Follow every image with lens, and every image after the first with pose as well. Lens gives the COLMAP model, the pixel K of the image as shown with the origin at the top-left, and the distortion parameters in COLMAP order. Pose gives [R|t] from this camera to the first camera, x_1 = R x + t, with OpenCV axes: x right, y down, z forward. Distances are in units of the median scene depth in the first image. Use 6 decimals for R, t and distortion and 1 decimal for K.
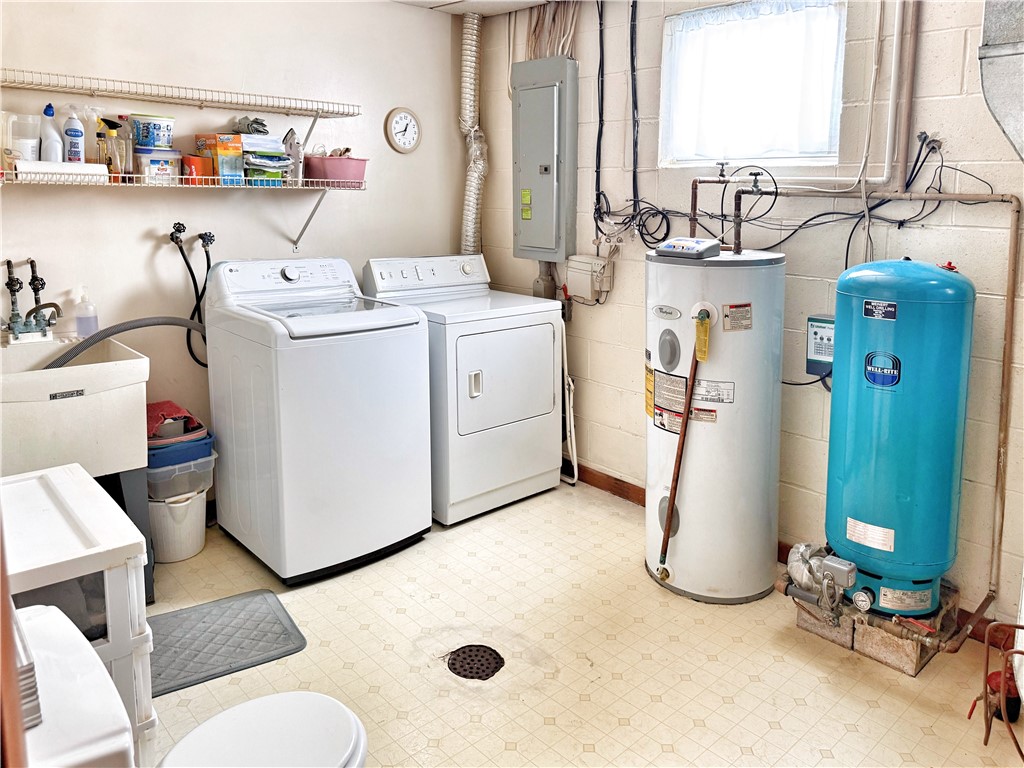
lens RADIAL K [[729.2, 0, 512.0], [0, 729.2, 384.0], [0, 0, 1]] dist [0.005982, 0.000735]
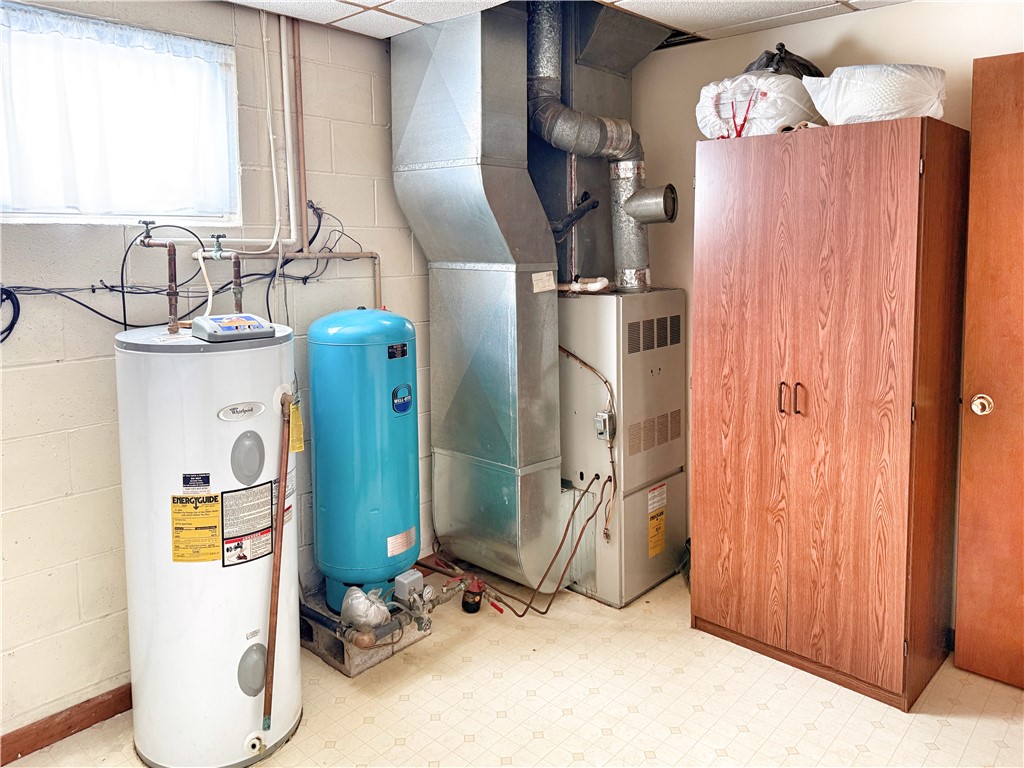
lens RADIAL K [[715.6, 0, 511.1], [0, 715.6, 337.5], [0, 0, 1]] dist [-0.001216, -0.001586]
pose [[-0.082404, -0.144547, 0.986061, -0.557909], [0.259863, 0.952082, 0.161282, -0.225659], [-0.962123, 0.269531, -0.040893, 0.754460]]
